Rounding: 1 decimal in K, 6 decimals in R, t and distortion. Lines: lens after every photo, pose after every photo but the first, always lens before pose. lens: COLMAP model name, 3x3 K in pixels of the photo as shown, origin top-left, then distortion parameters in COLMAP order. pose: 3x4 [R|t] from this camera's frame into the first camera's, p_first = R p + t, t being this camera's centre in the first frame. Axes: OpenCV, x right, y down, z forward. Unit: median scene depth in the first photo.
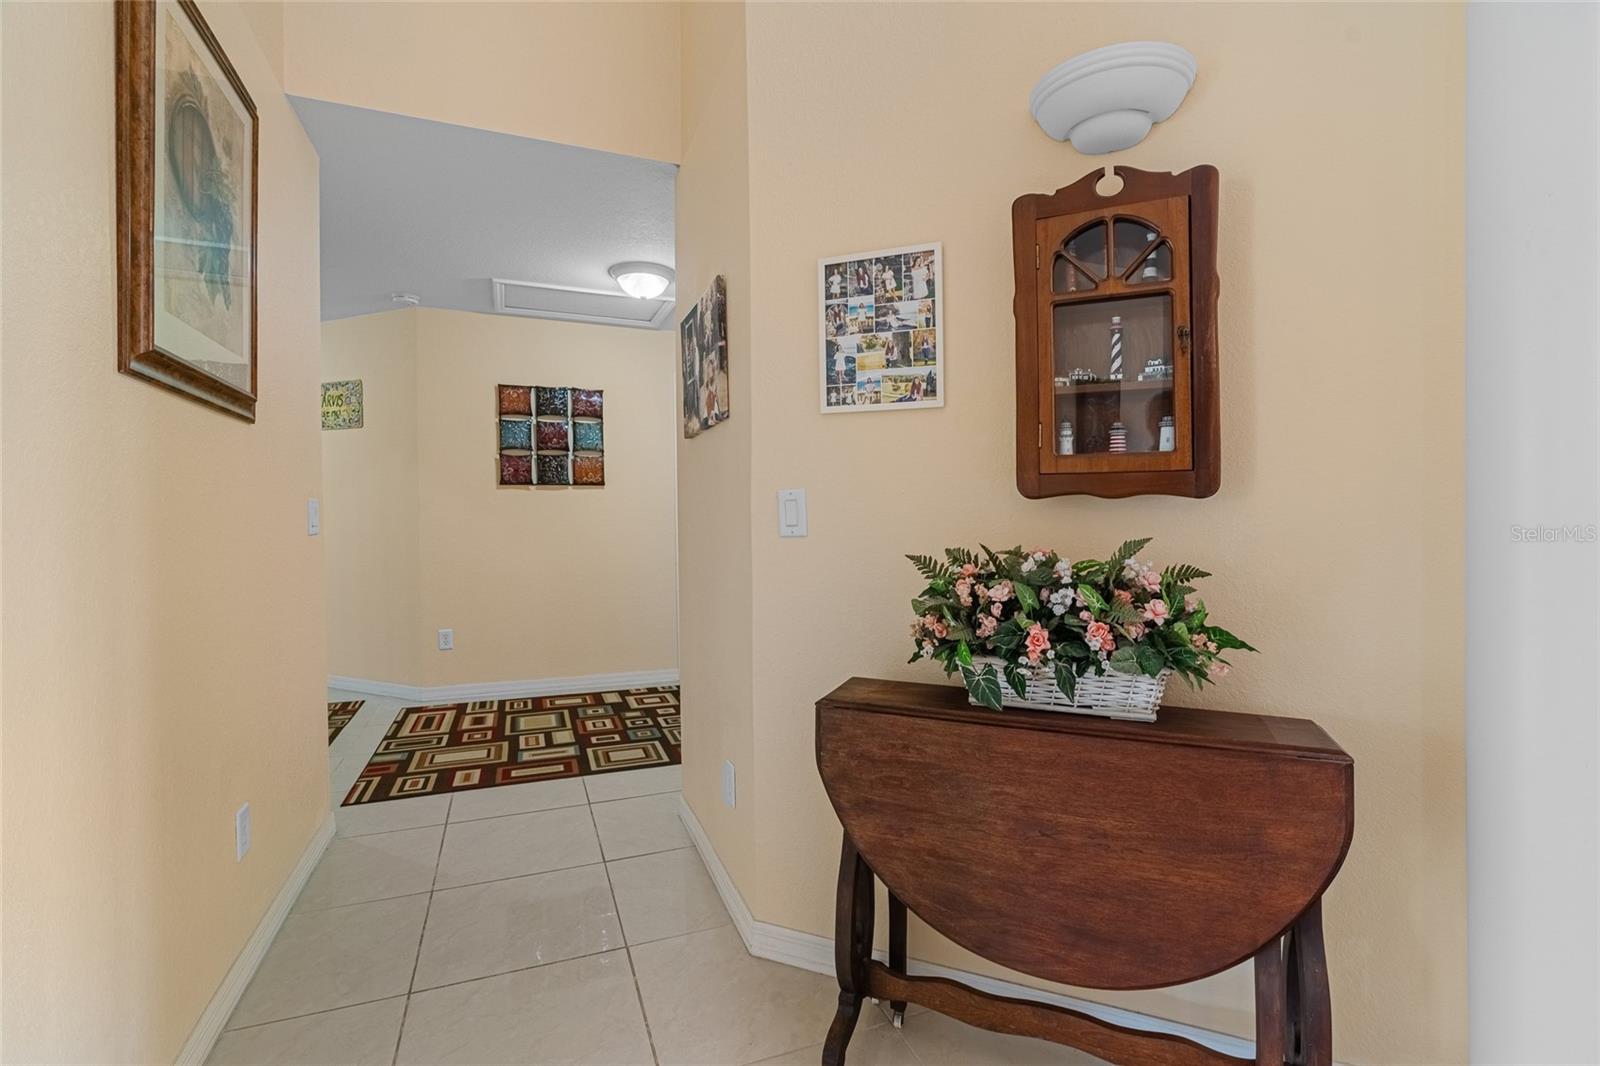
lens RADIAL K [[728.4, 0, 798.5], [0, 728.4, 520.5], [0, 0, 1]] dist [-0.004872, 0.001814]
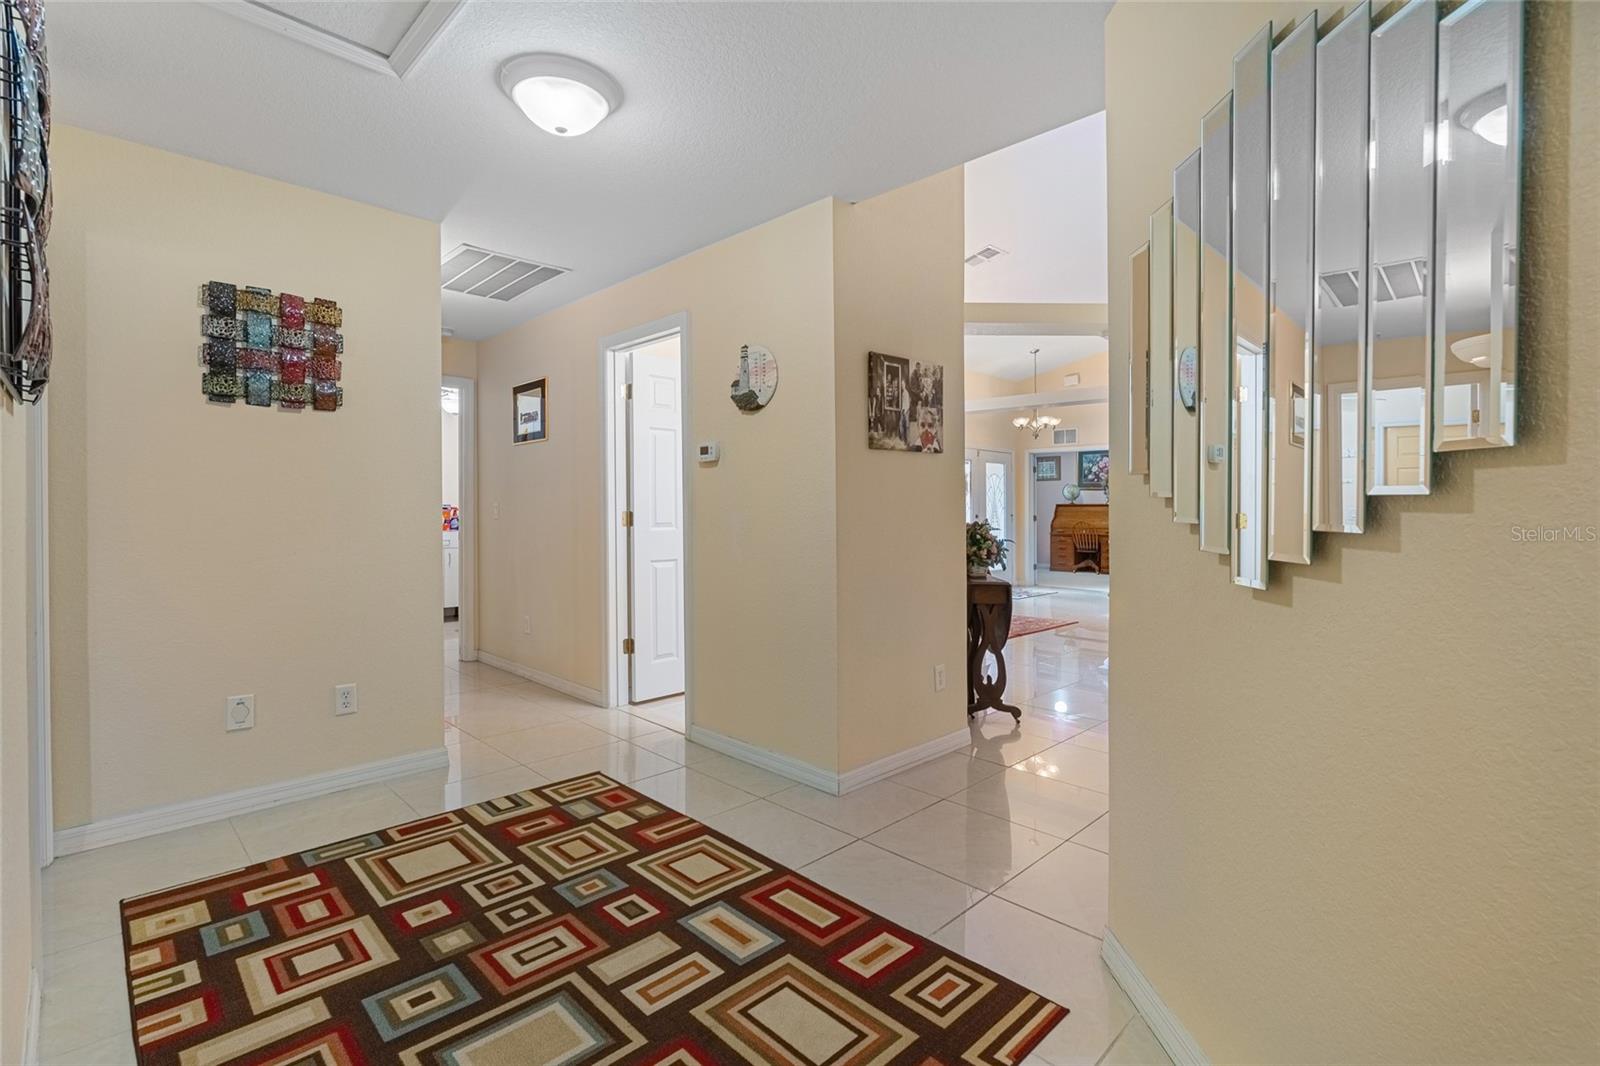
lens RADIAL K [[728.4, 0, 802.0], [0, 728.4, 517.7], [0, 0, 1]] dist [-0.004872, 0.001814]
pose [[-0.403547, -0.002325, 0.914956, -0.927850], [0.002241, 0.999991, 0.003529, -0.004702], [-0.914956, 0.003474, -0.403538, 1.233784]]
